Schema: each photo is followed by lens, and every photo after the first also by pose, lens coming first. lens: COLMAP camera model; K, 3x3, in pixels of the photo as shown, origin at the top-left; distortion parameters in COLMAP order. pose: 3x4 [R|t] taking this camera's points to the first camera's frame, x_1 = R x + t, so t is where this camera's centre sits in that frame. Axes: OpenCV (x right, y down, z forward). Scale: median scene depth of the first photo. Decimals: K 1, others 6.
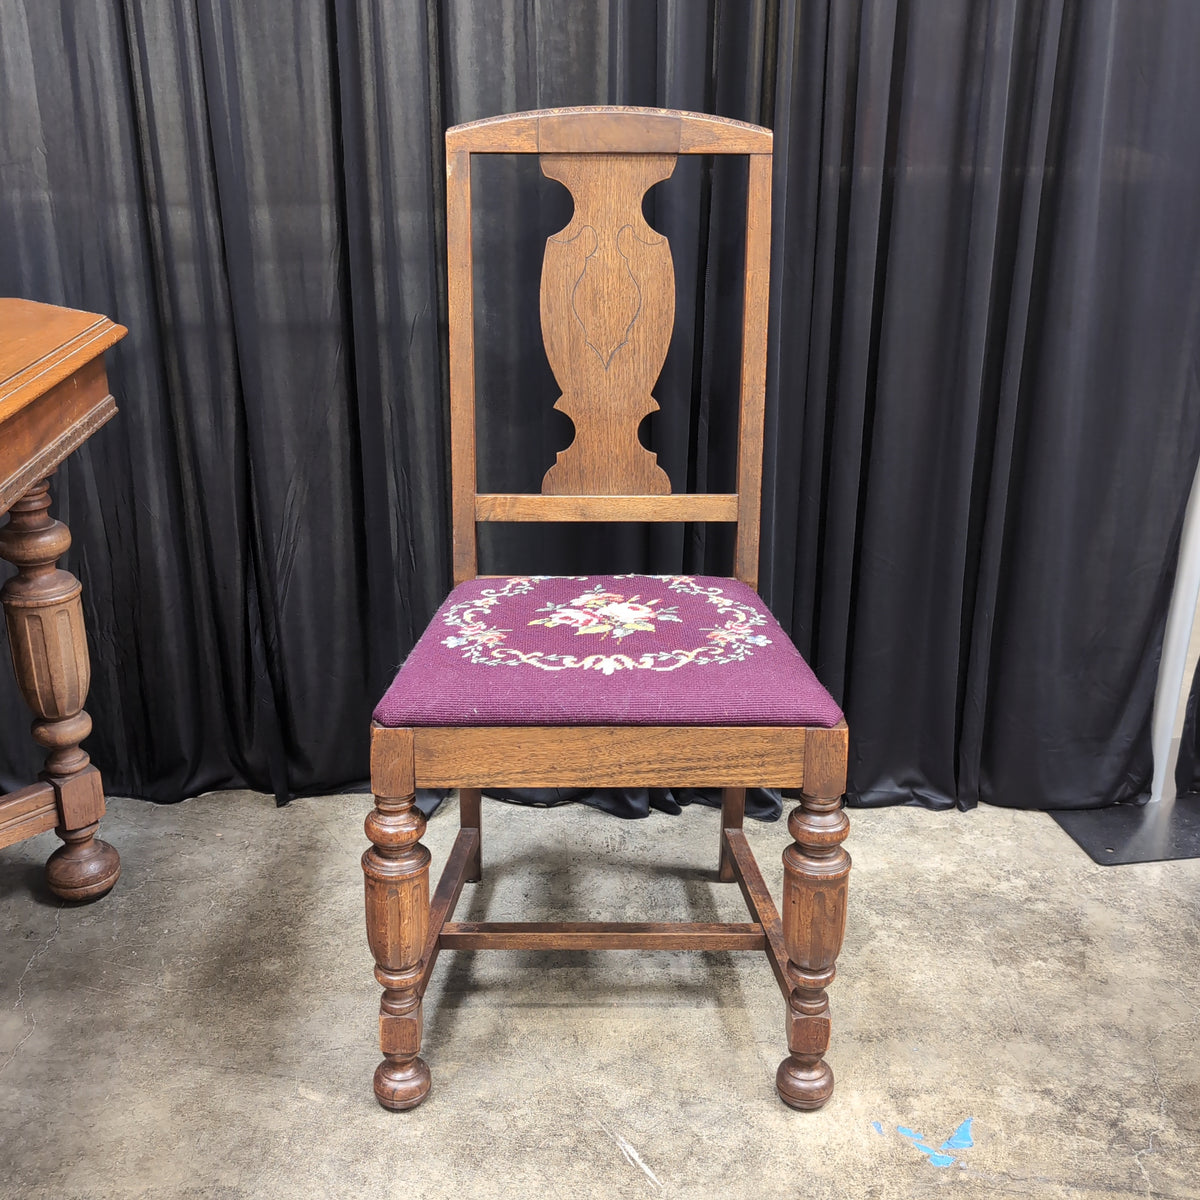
lens RADIAL K [[1338.0, 0, 606.6], [0, 1338.0, 600.2], [0, 0, 1]] dist [0.010363, -0.028514]
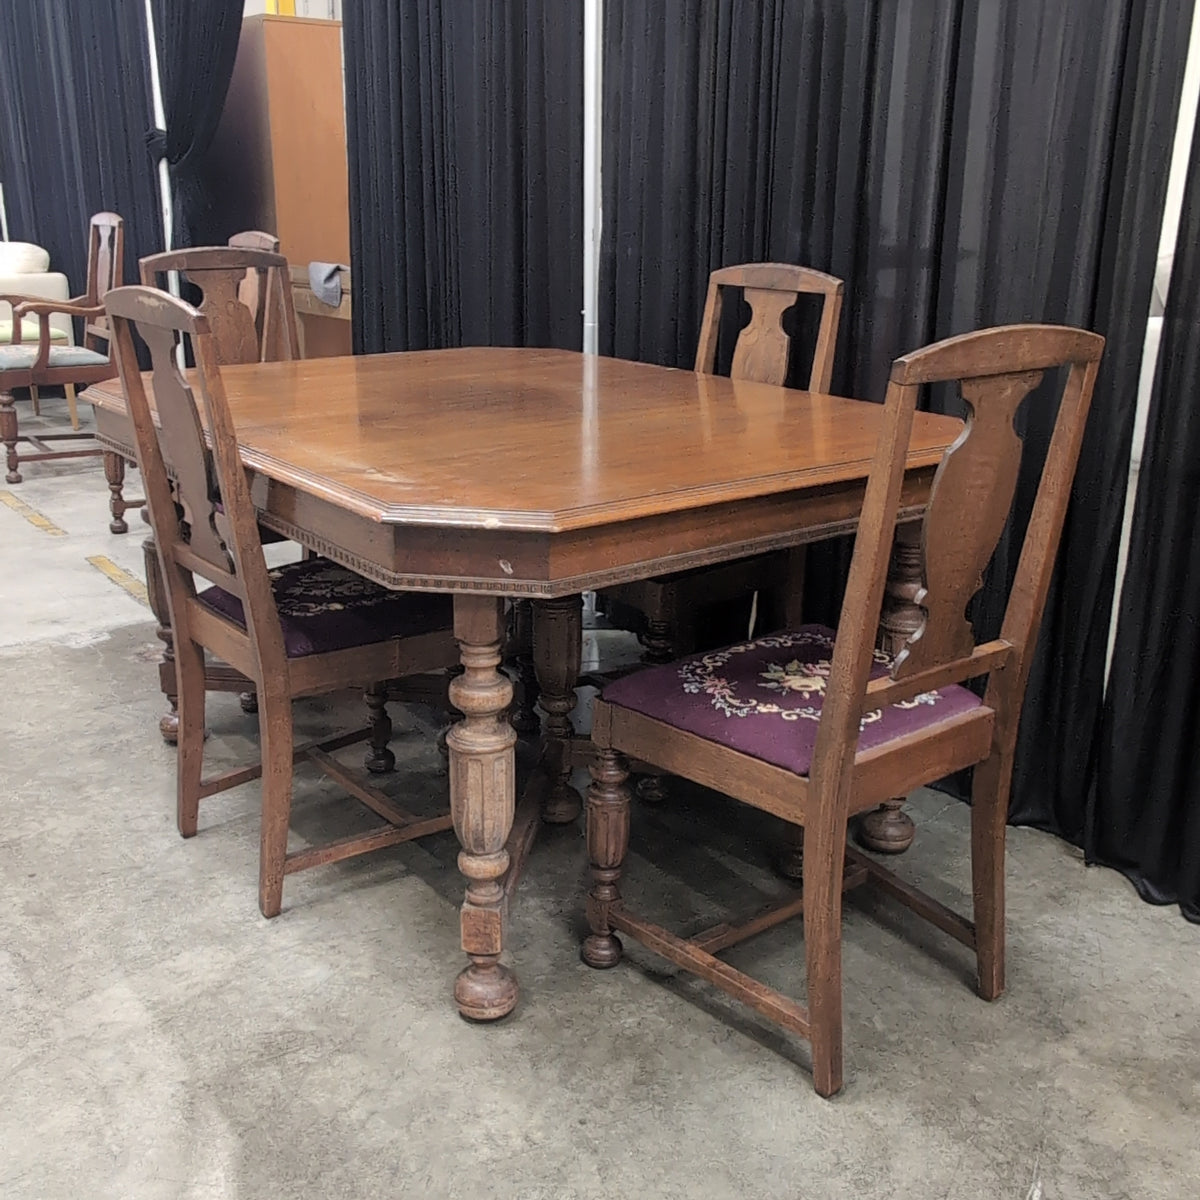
lens RADIAL K [[1338.0, 0, 606.6], [0, 1338.0, 600.2], [0, 0, 1]] dist [0.010363, -0.028514]
pose [[-0.785940, 0.172802, -0.593665, 0.865909], [-0.234943, 0.804672, 0.545256, -0.674024], [0.571927, 0.568016, -0.591826, 1.539142]]
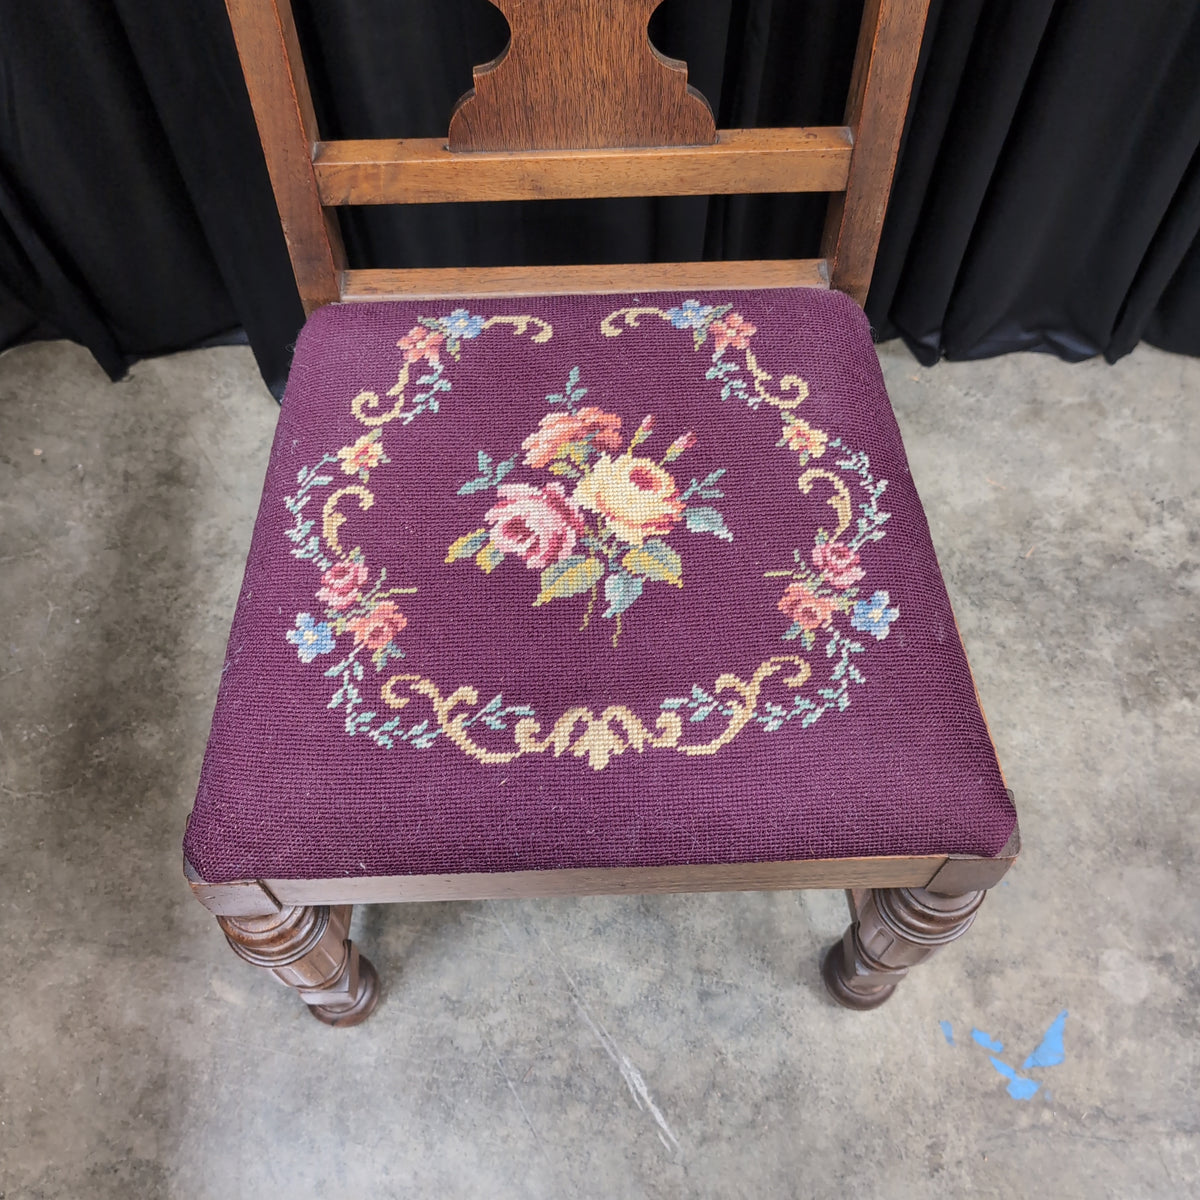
lens RADIAL K [[1338.0, 0, 606.6], [0, 1338.0, 600.2], [0, 0, 1]] dist [0.010363, -0.028514]
pose [[0.999744, -0.022615, 0.000469, 0.004883], [0.015737, 0.710312, 0.703711, -0.325002], [-0.016247, -0.703524, 0.710486, 0.570209]]
